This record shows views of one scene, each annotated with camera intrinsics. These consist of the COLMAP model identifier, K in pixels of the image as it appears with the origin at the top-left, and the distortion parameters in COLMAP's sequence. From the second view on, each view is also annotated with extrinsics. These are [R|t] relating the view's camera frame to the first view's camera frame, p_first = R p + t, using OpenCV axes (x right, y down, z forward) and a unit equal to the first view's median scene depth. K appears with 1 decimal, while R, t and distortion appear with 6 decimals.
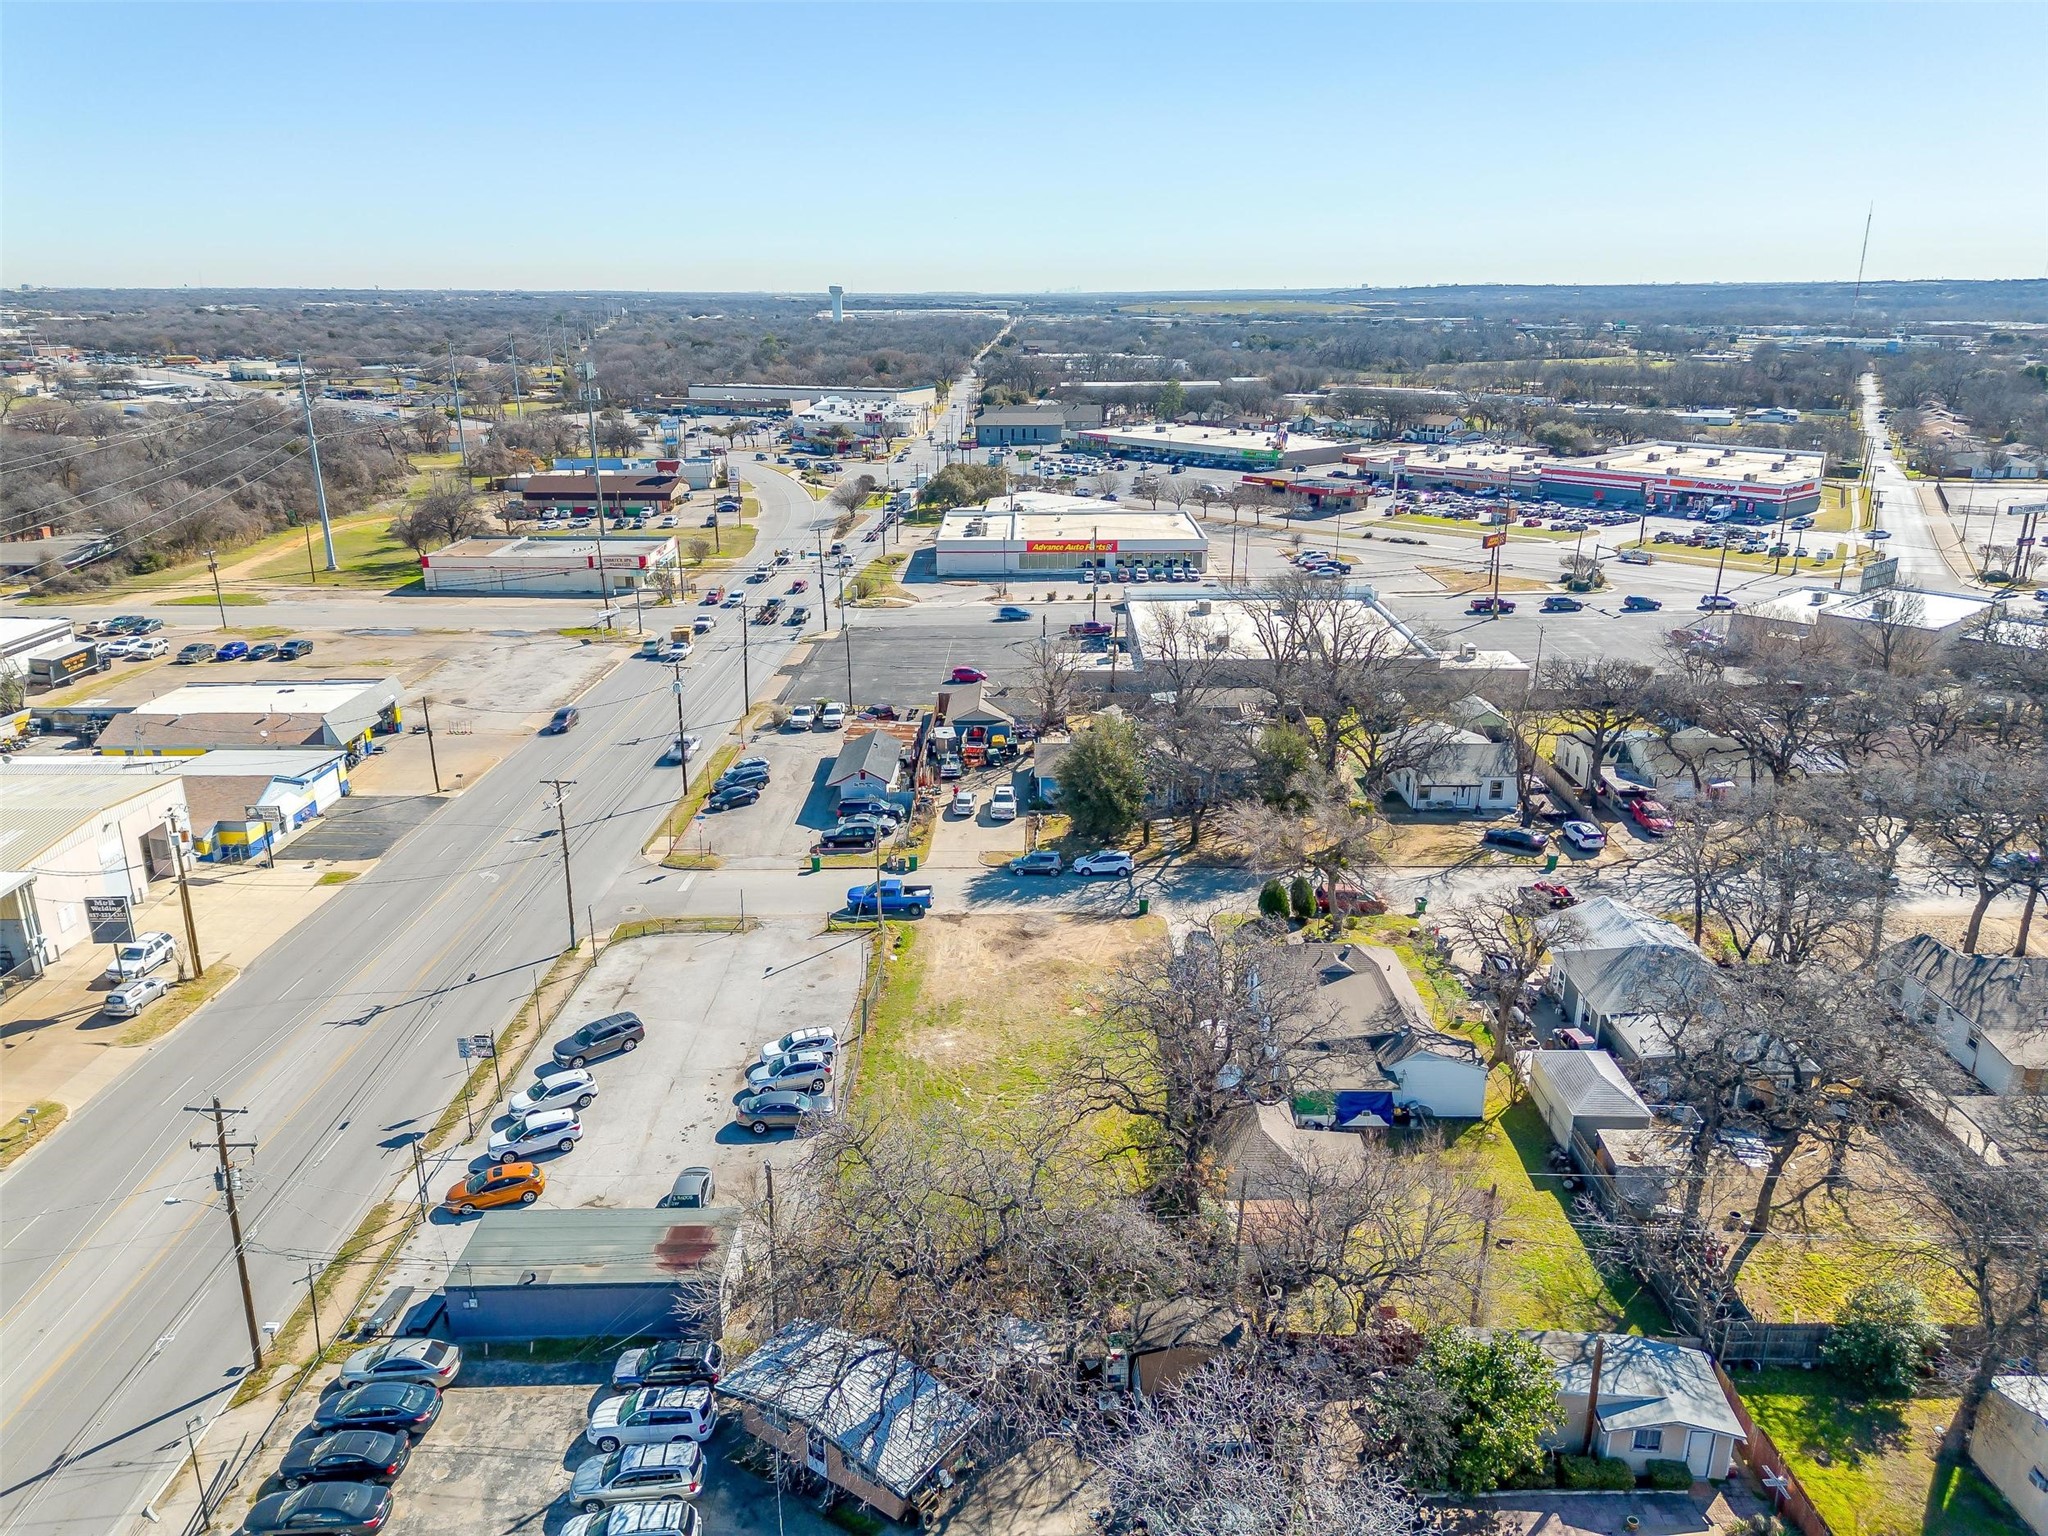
lens RADIAL K [[1440.8, 0, 1019.6], [0, 1440.8, 814.7], [0, 0, 1]] dist [0.097306, -0.113849]
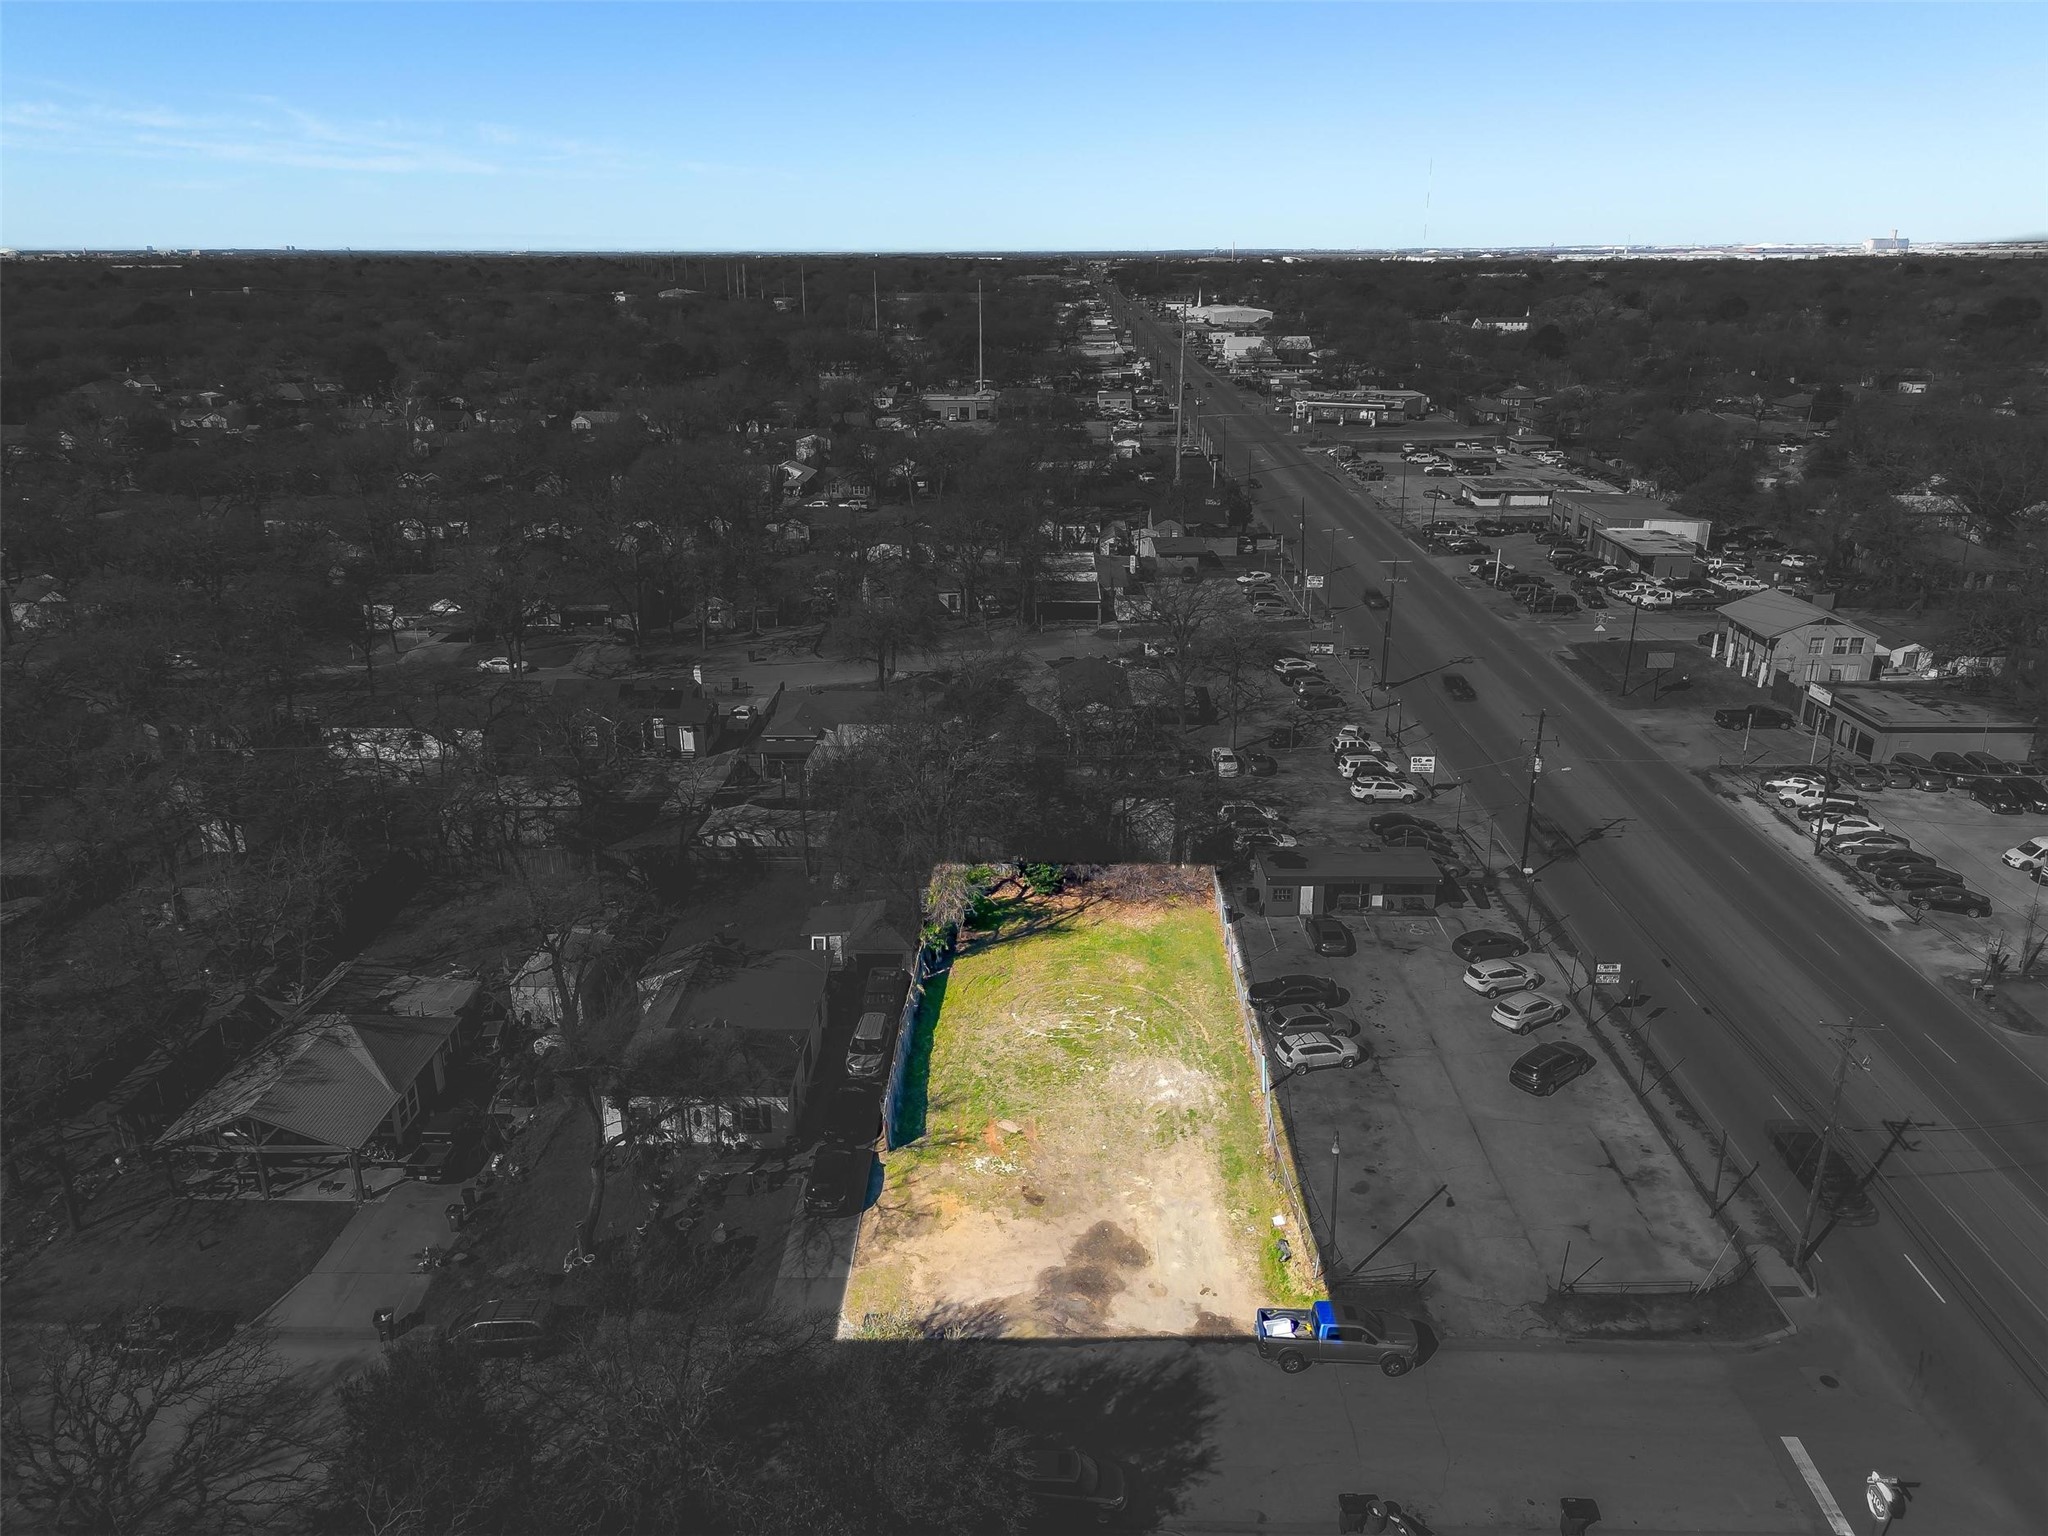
lens RADIAL K [[1424.1, 0, 1034.2], [0, 1424.1, 759.9], [0, 0, 1]] dist [0.135303, -0.177883]
pose [[-0.999971, 0.003355, 0.006871, 0.018127], [0.006942, 0.774926, 0.632014, -0.418105], [-0.003204, 0.632043, -0.774926, 1.173668]]
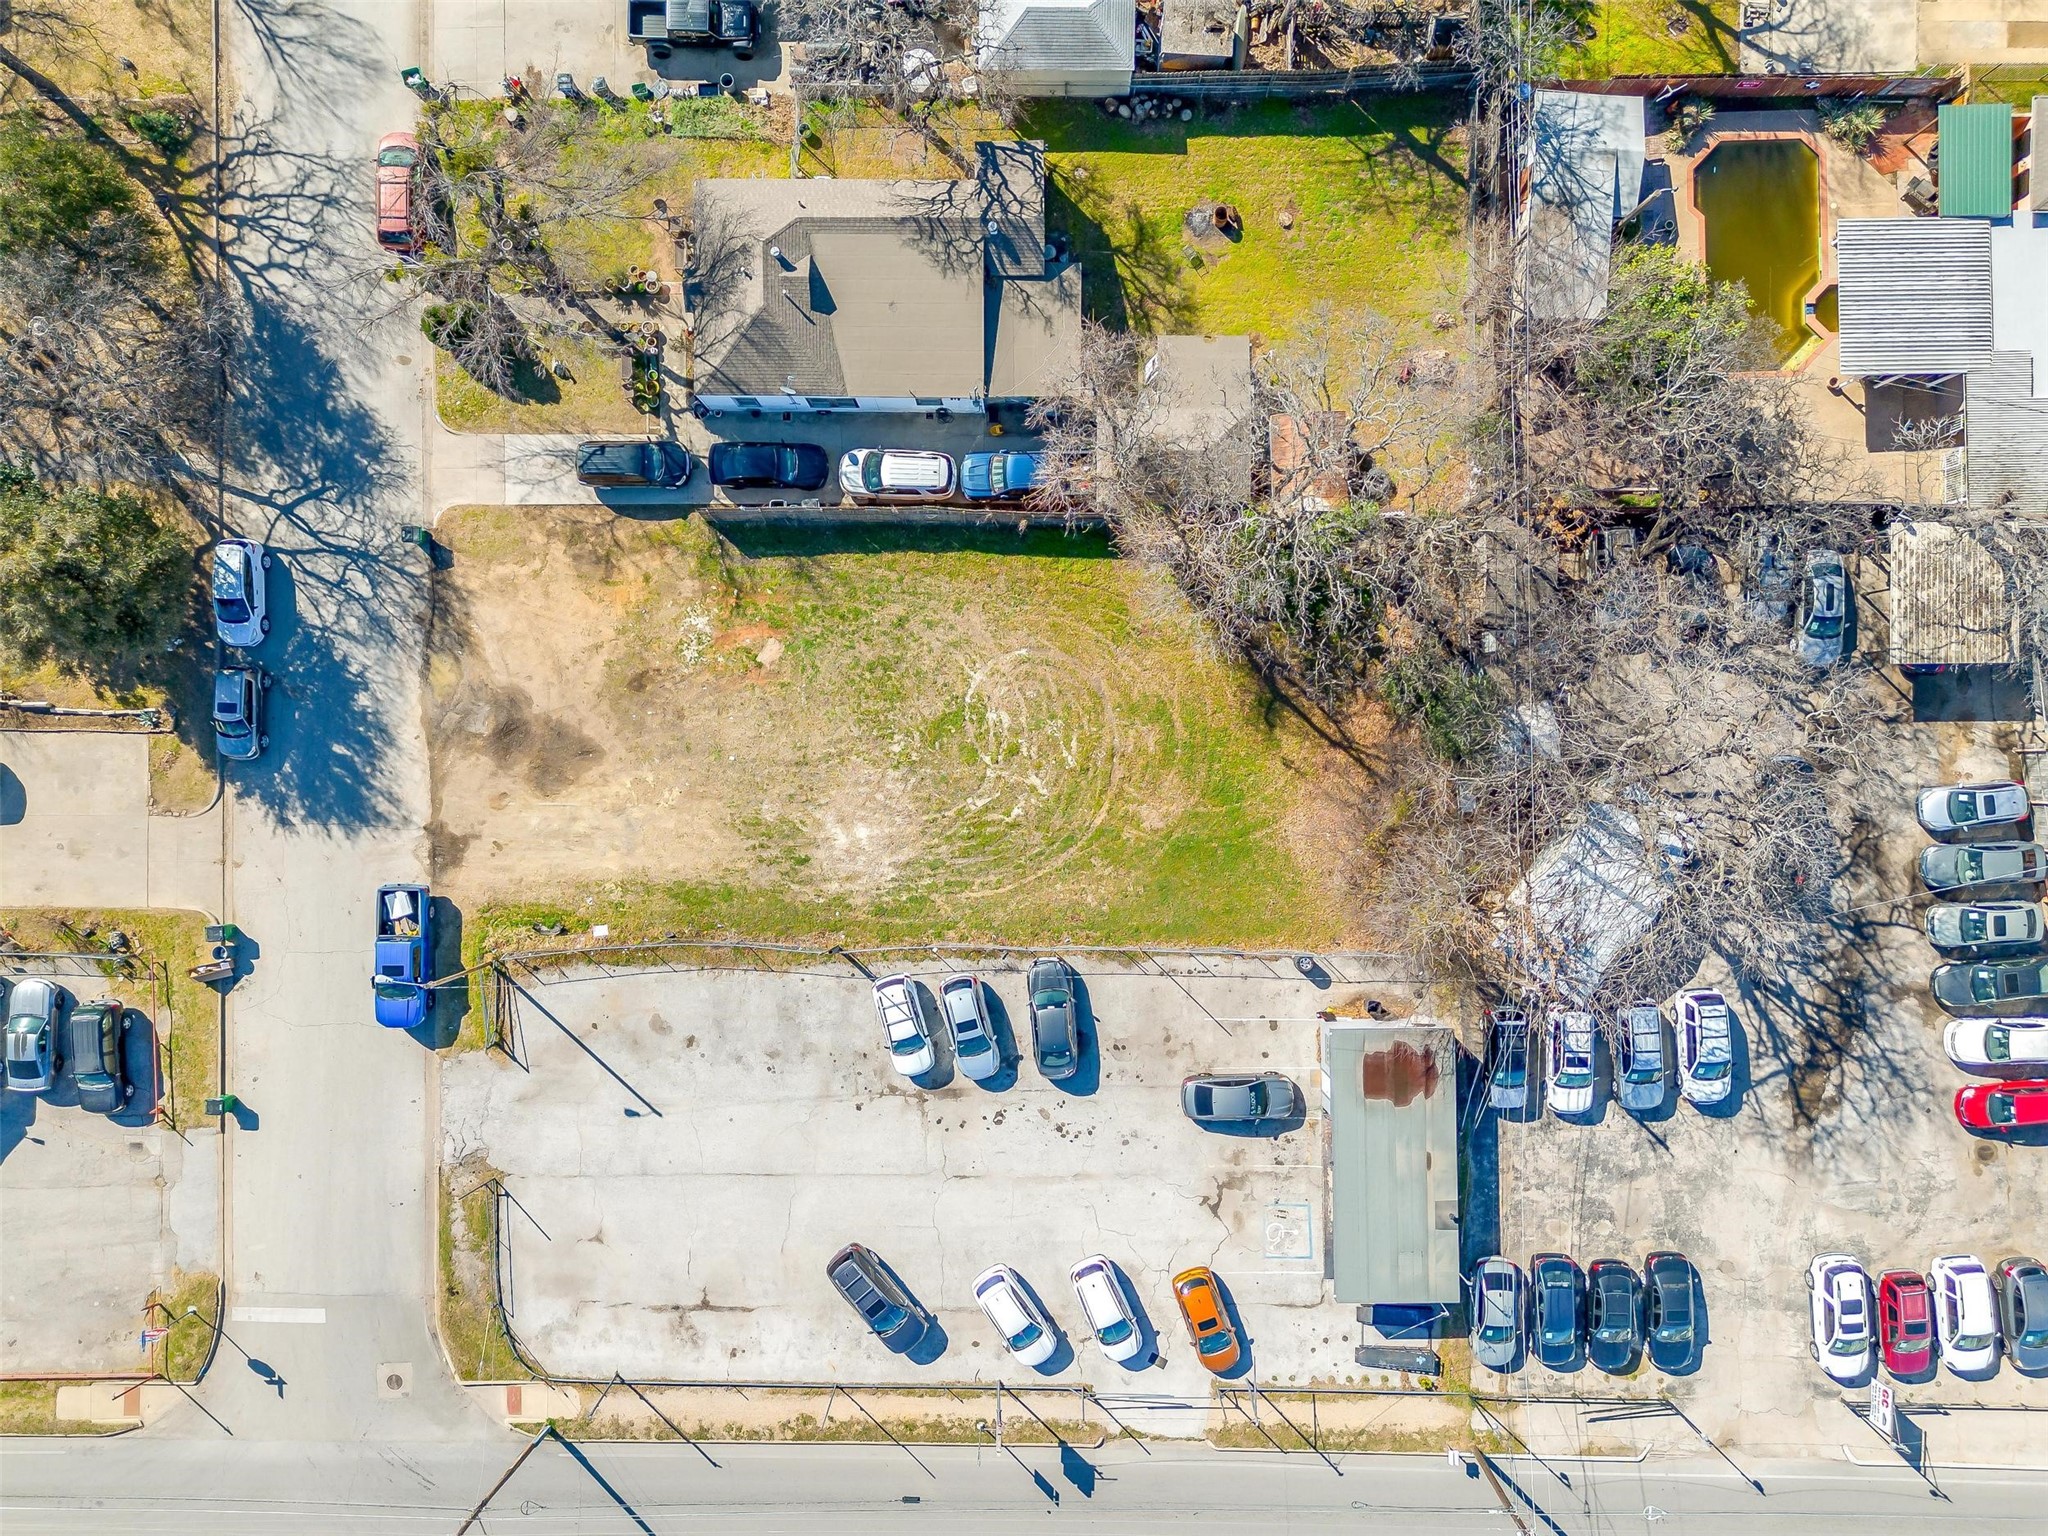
lens RADIAL K [[1424.1, 0, 1034.2], [0, 1424.1, 759.9], [0, 0, 1]] dist [0.135303, -0.177883]
pose [[-0.006410, -0.999966, -0.005195, -0.005748], [0.345232, -0.007089, 0.938490, -0.382660], [-0.938495, 0.004222, 0.345266, 0.494538]]
